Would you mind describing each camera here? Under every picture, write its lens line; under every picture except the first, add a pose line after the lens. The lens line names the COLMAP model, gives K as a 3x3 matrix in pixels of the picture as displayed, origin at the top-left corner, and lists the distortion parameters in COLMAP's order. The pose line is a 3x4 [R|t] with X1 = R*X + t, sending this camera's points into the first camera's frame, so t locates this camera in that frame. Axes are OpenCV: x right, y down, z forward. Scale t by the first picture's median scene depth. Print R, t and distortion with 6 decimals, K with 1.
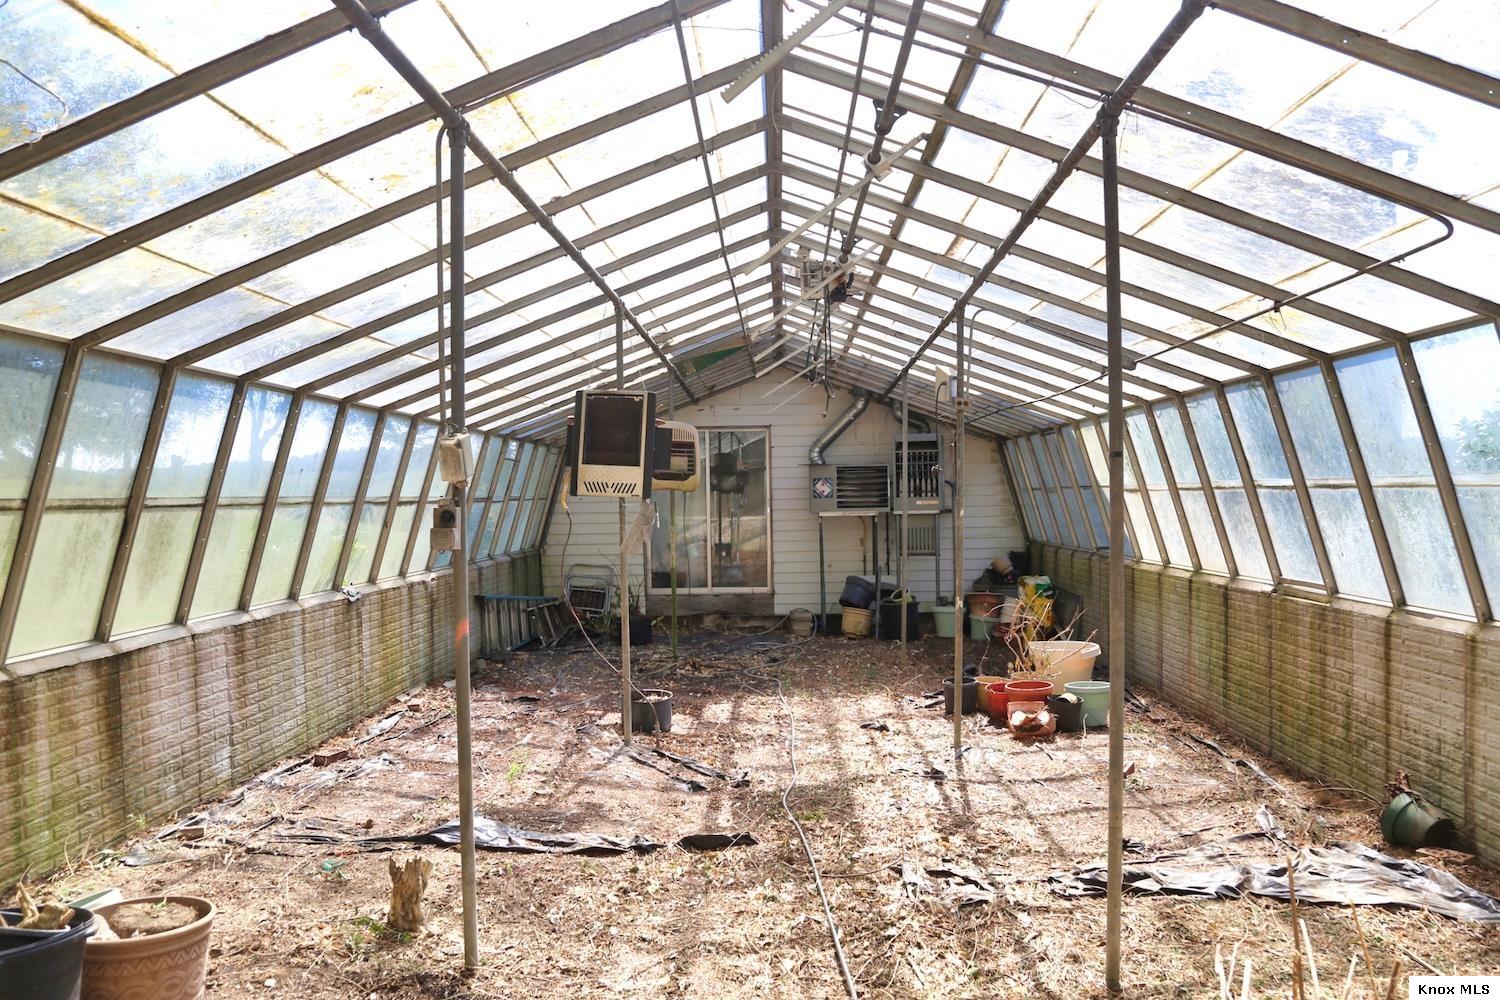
lens RADIAL K [[1042.3, 0, 750.0], [0, 1042.3, 500.0], [0, 0, 1]] dist [-0.132742, 0.064812]
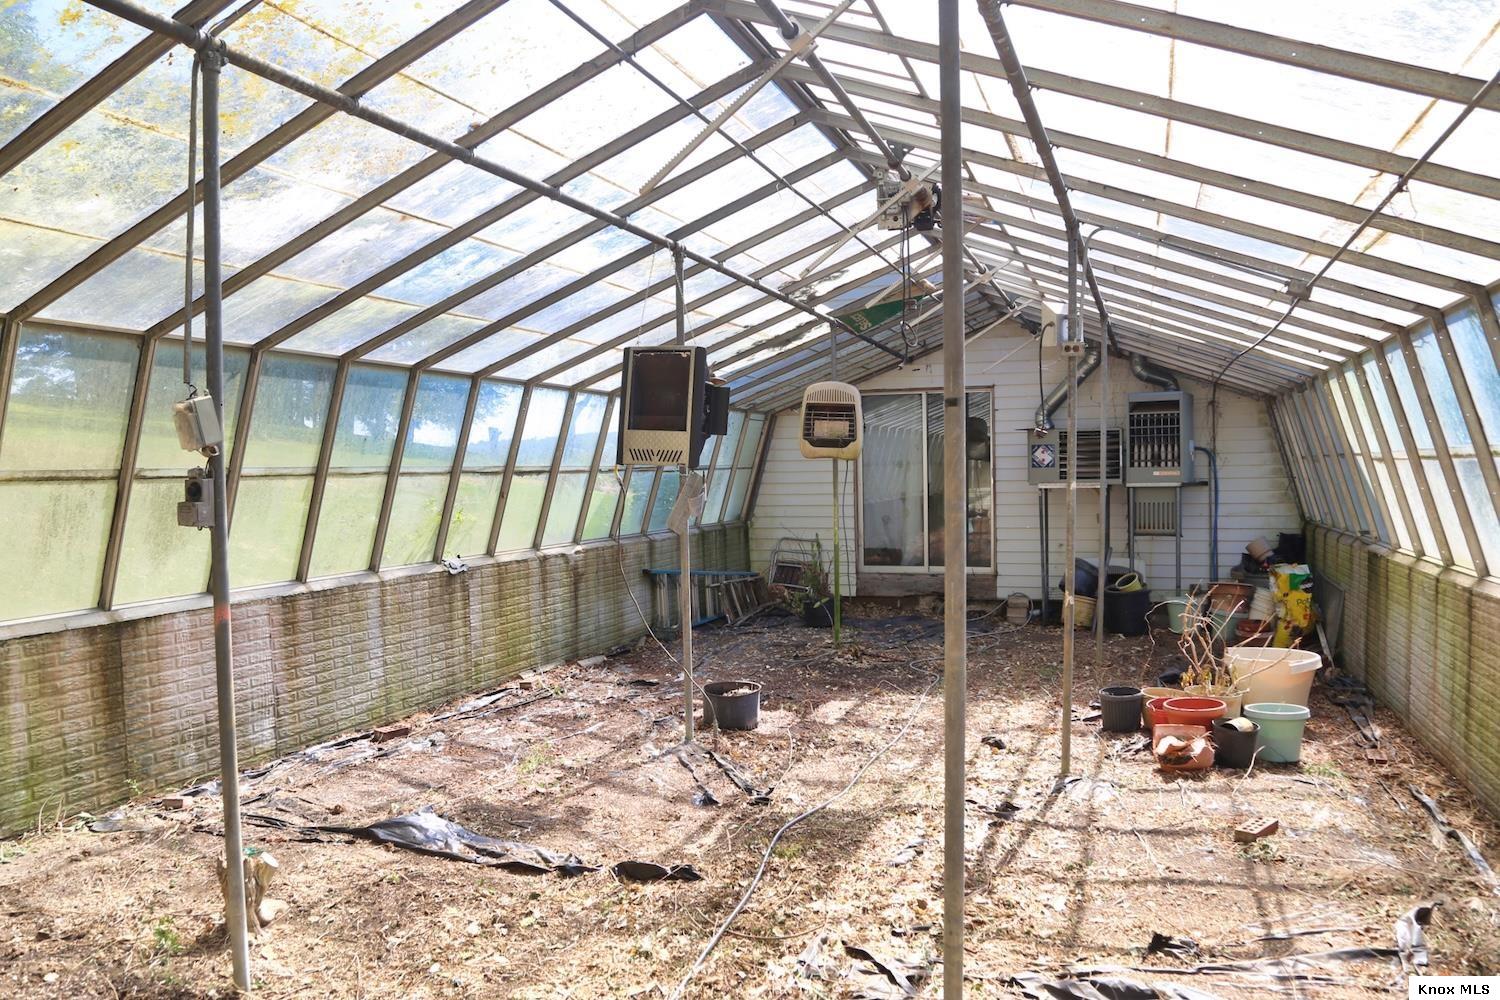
lens RADIAL K [[1078.9, 0, 750.3], [0, 1078.9, 514.9], [0, 0, 1]] dist [-0.127498, 0.073243]
pose [[0.950330, 0.013870, -0.310934, 0.206457], [-0.000607, 0.999087, 0.042712, -0.000733], [0.311243, -0.040402, 0.949471, 0.131057]]
